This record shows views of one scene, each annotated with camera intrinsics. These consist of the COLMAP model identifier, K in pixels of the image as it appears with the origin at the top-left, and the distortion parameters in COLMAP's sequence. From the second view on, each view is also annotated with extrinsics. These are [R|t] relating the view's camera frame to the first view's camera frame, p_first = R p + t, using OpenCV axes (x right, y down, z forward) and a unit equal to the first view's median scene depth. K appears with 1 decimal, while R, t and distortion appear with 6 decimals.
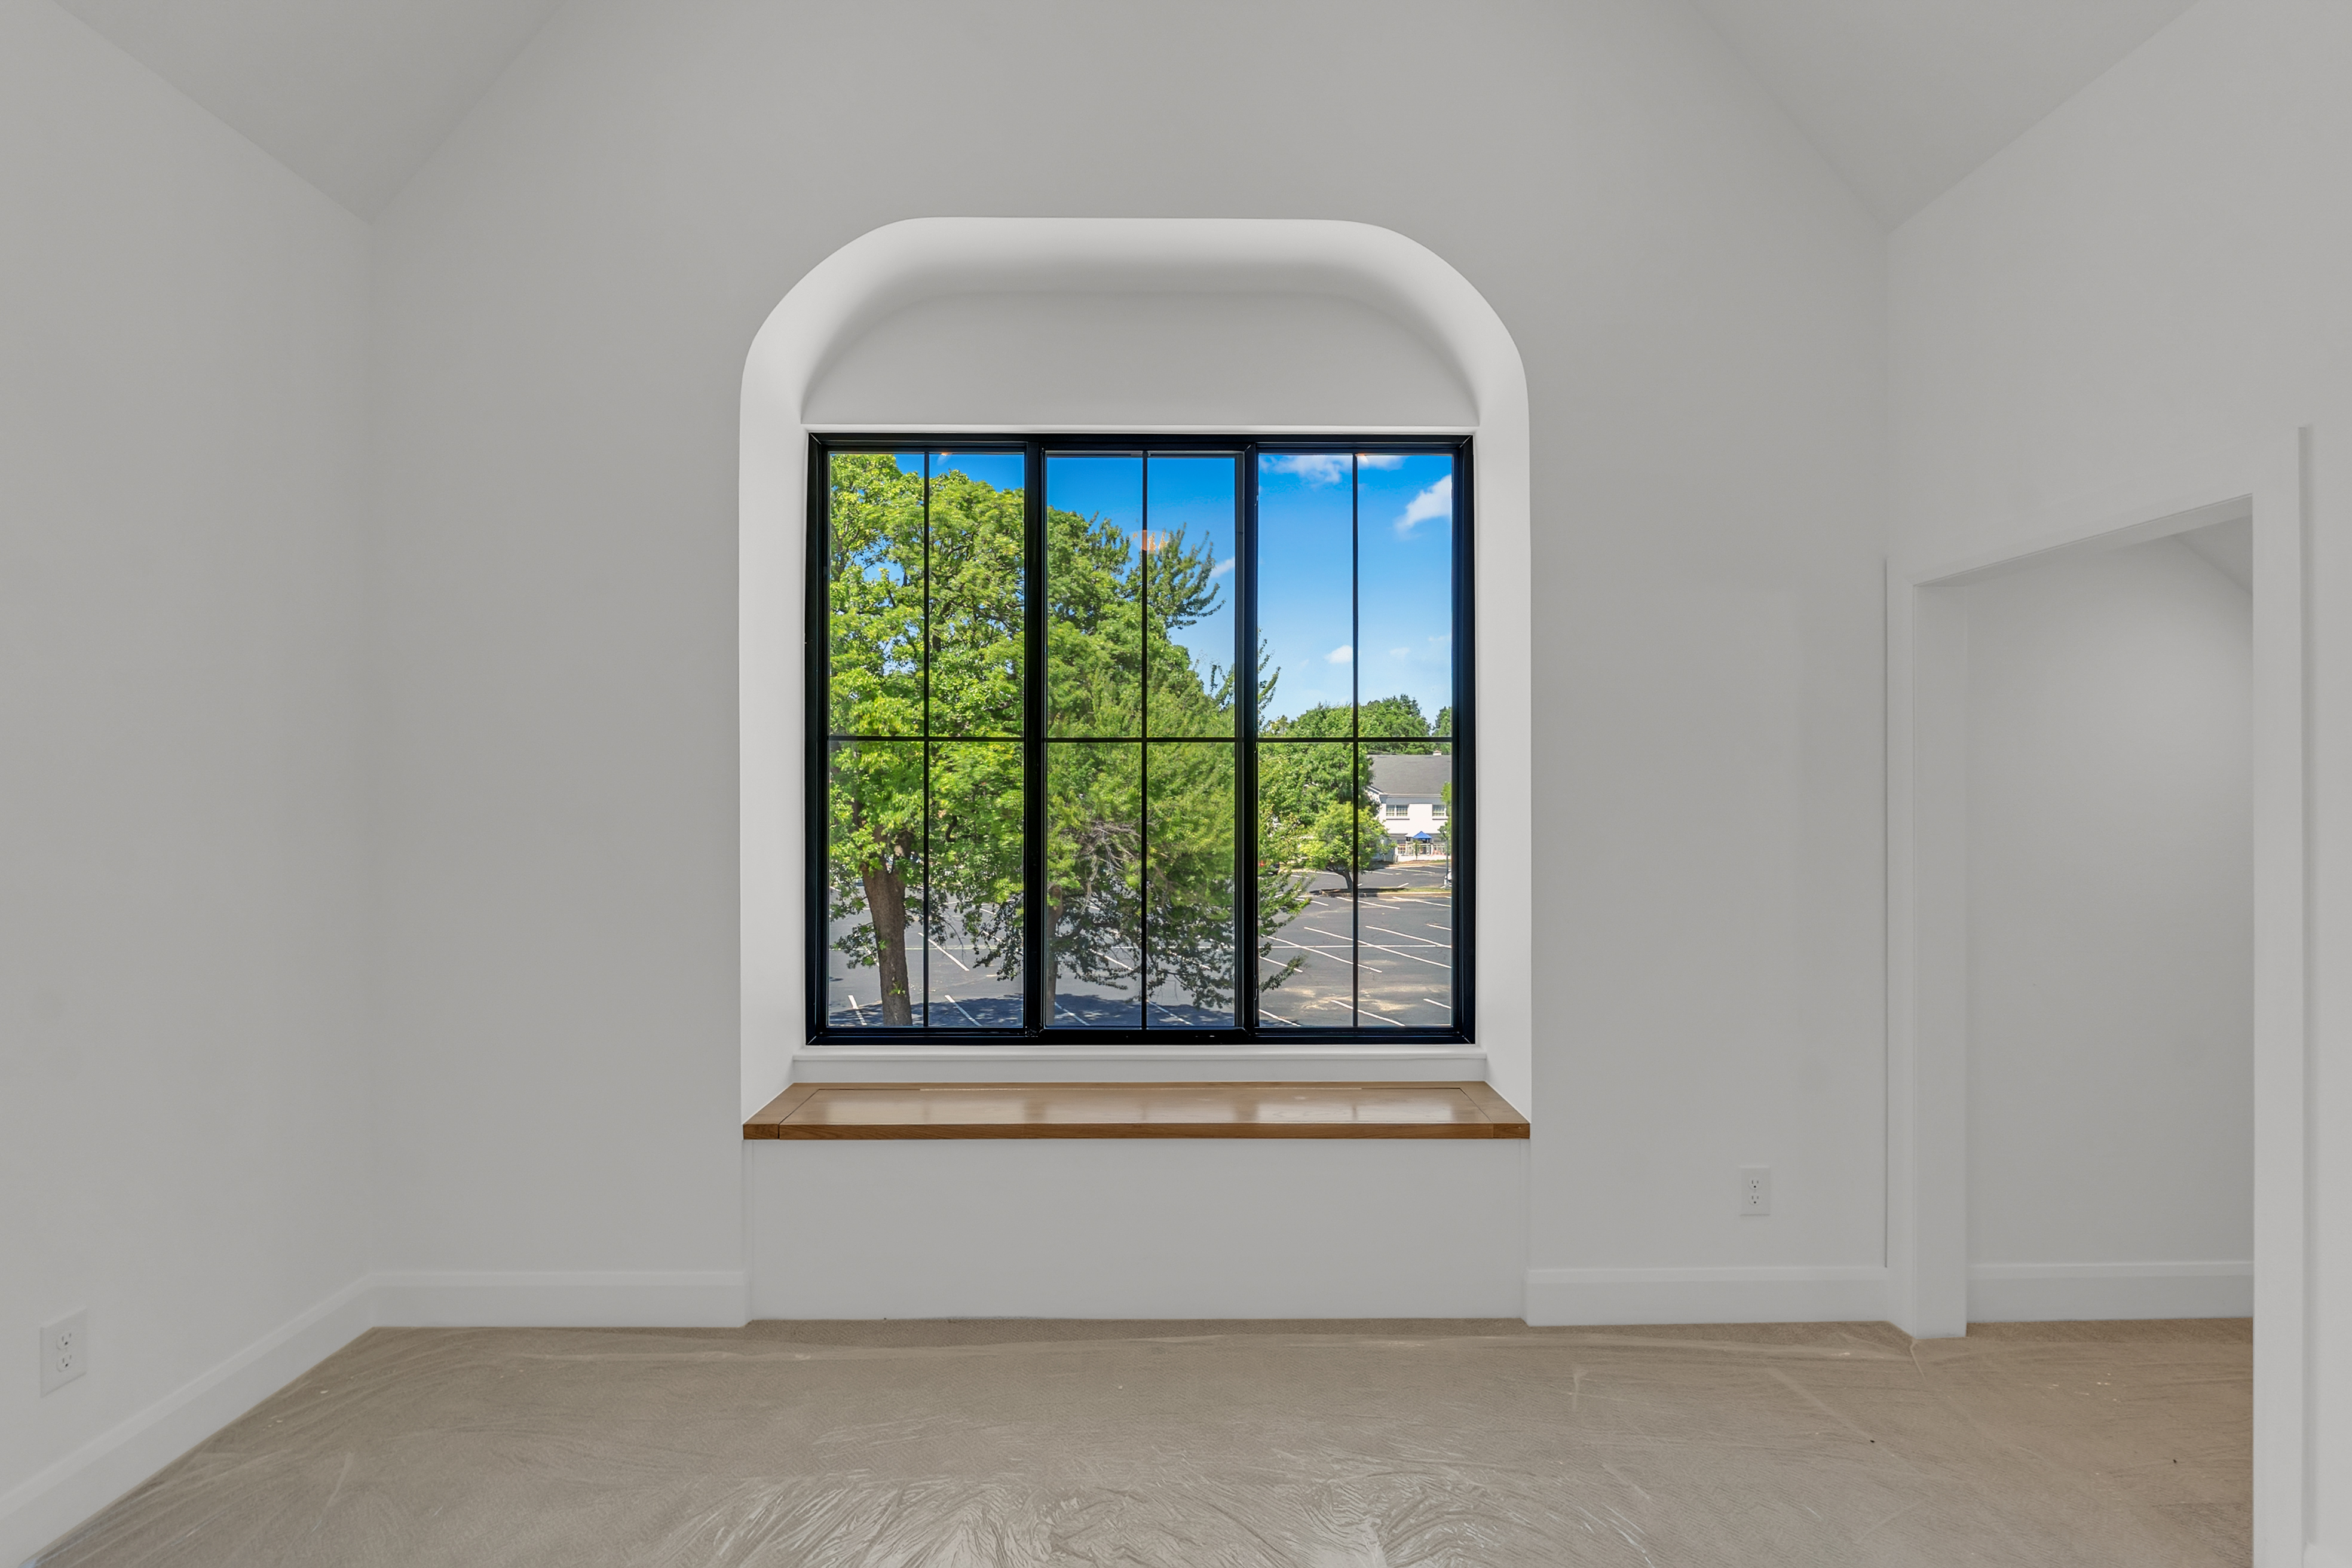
lens RADIAL K [[1090.7, 0, 1176.0], [0, 1090.7, 784.0], [0, 0, 1]] dist [-0.009372, 0.000650]
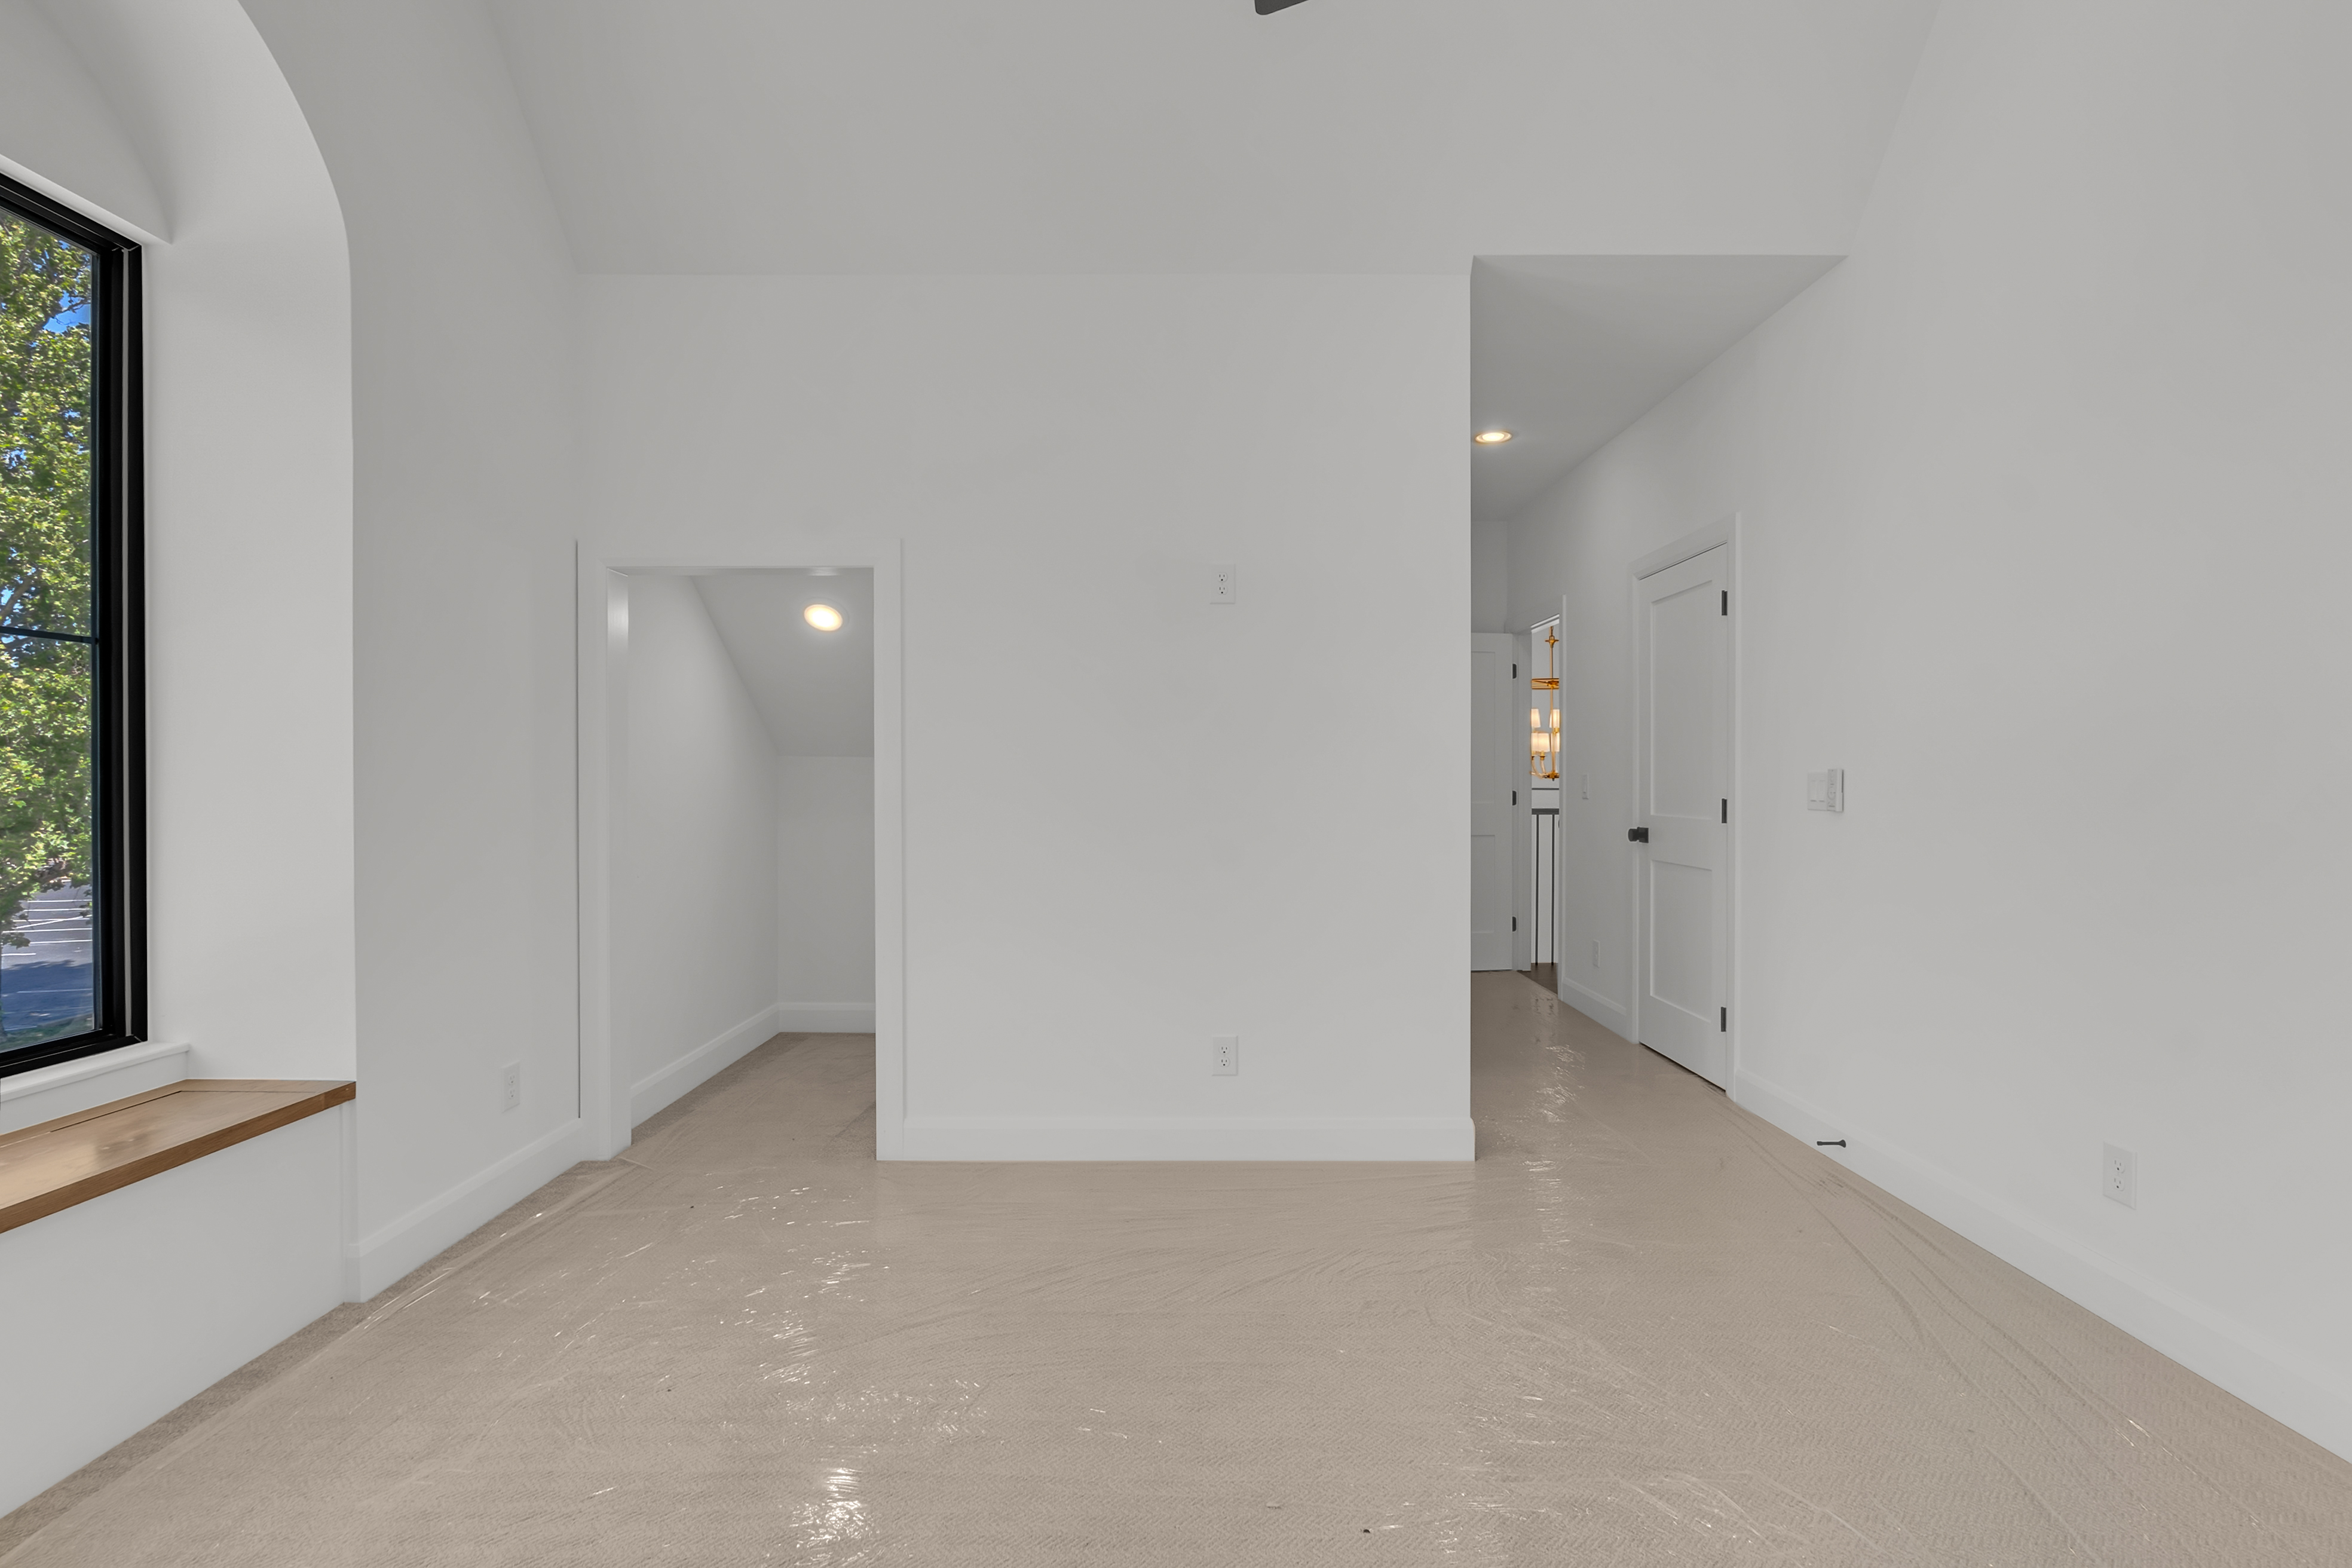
lens RADIAL K [[1090.7, 0, 1176.0], [0, 1090.7, 784.0], [0, 0, 1]] dist [-0.009372, 0.000650]
pose [[0.011647, -0.005578, 0.999917, -0.554494], [-0.002118, 0.999982, 0.005603, 0.058427], [-0.999930, -0.002183, 0.011635, 0.305961]]
